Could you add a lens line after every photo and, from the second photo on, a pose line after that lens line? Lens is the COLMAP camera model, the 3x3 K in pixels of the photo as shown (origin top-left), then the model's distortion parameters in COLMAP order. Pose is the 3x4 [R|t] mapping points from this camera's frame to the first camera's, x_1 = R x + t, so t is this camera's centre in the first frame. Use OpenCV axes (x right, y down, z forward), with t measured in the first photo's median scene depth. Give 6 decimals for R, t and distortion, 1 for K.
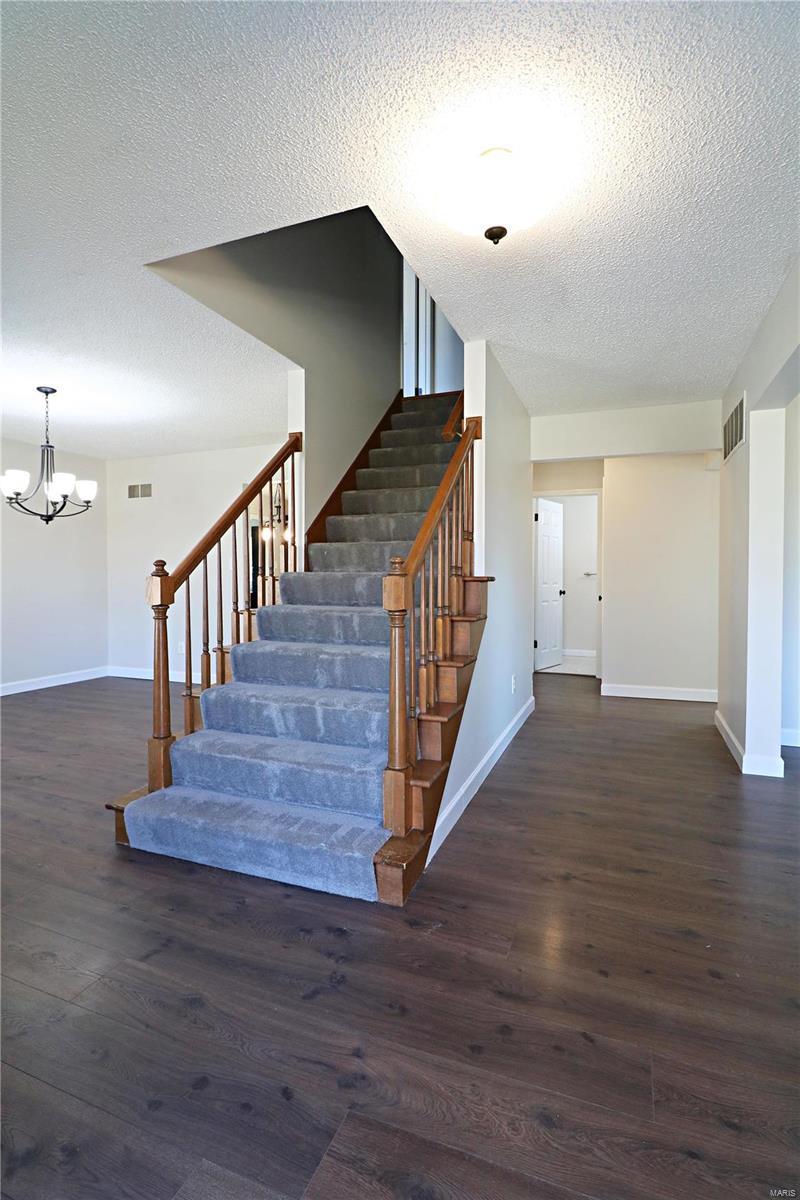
lens RADIAL K [[572.8, 0, 399.8], [0, 572.8, 581.6], [0, 0, 1]] dist [-0.030927, -0.000208]
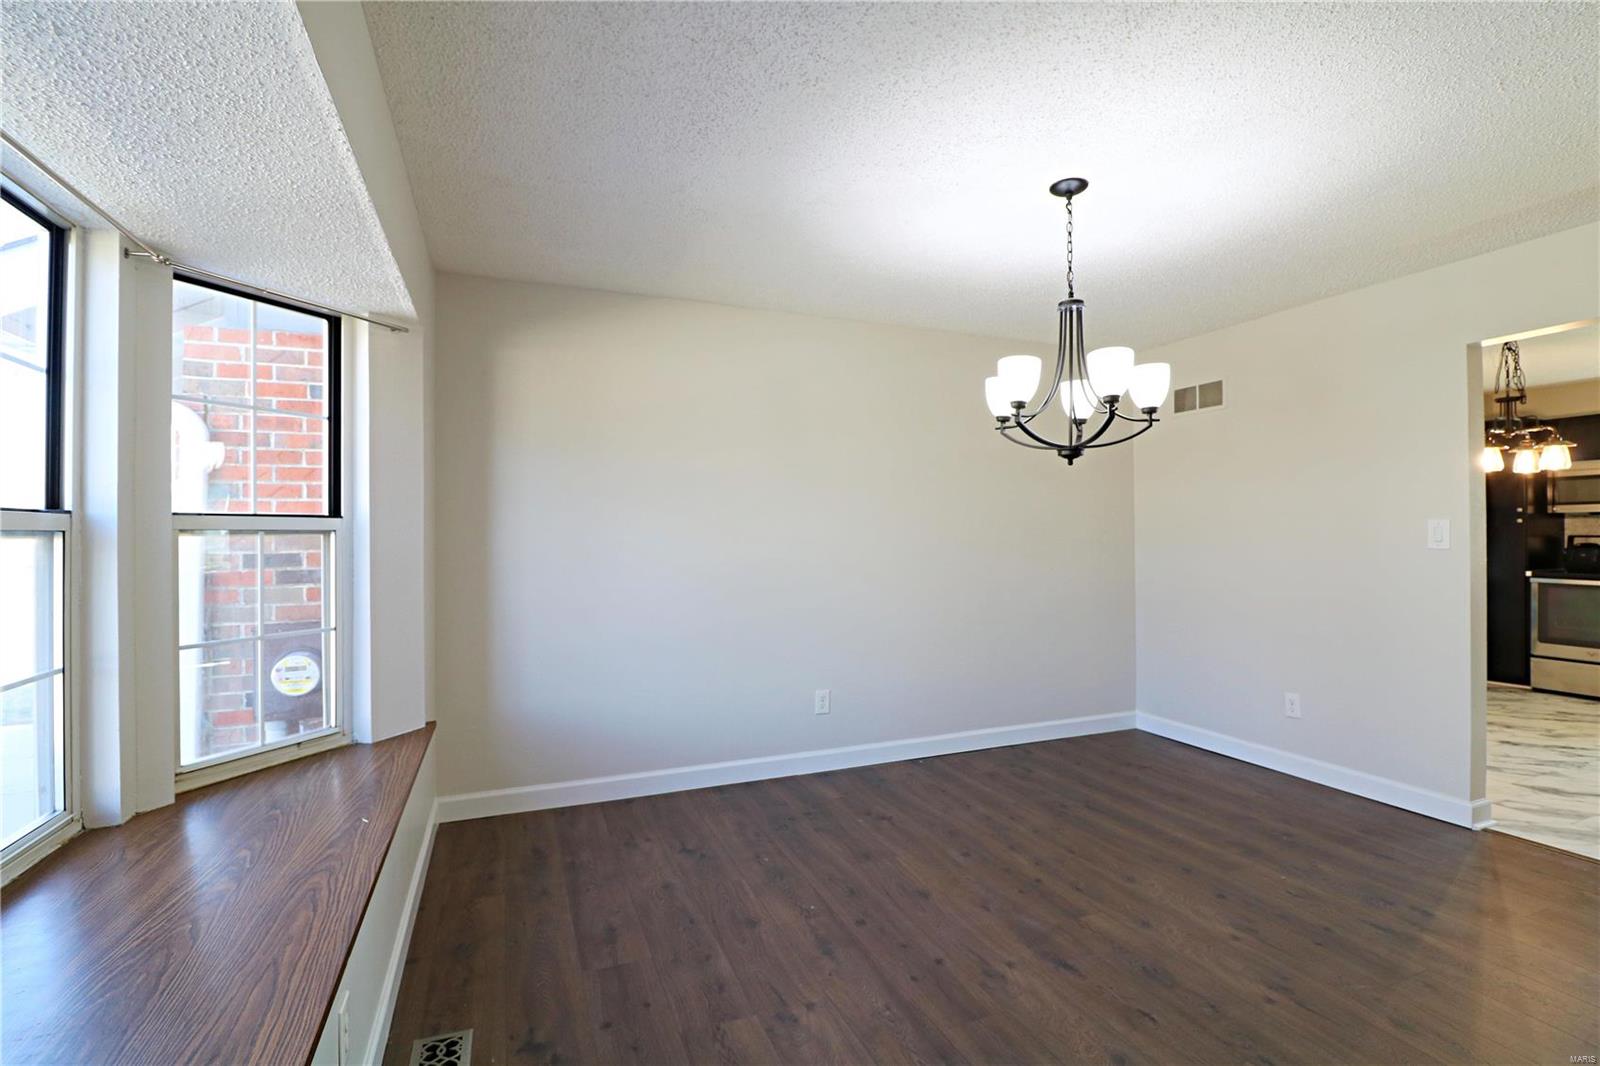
lens RADIAL K [[763.7, 0, 806.1], [0, 763.7, 524.5], [0, 0, 1]] dist [-0.030927, -0.000208]
pose [[0.683107, -0.008824, -0.730265, -0.301099], [-0.006055, 0.999824, -0.017745, -0.037003], [0.730293, 0.016544, 0.682934, 0.387108]]
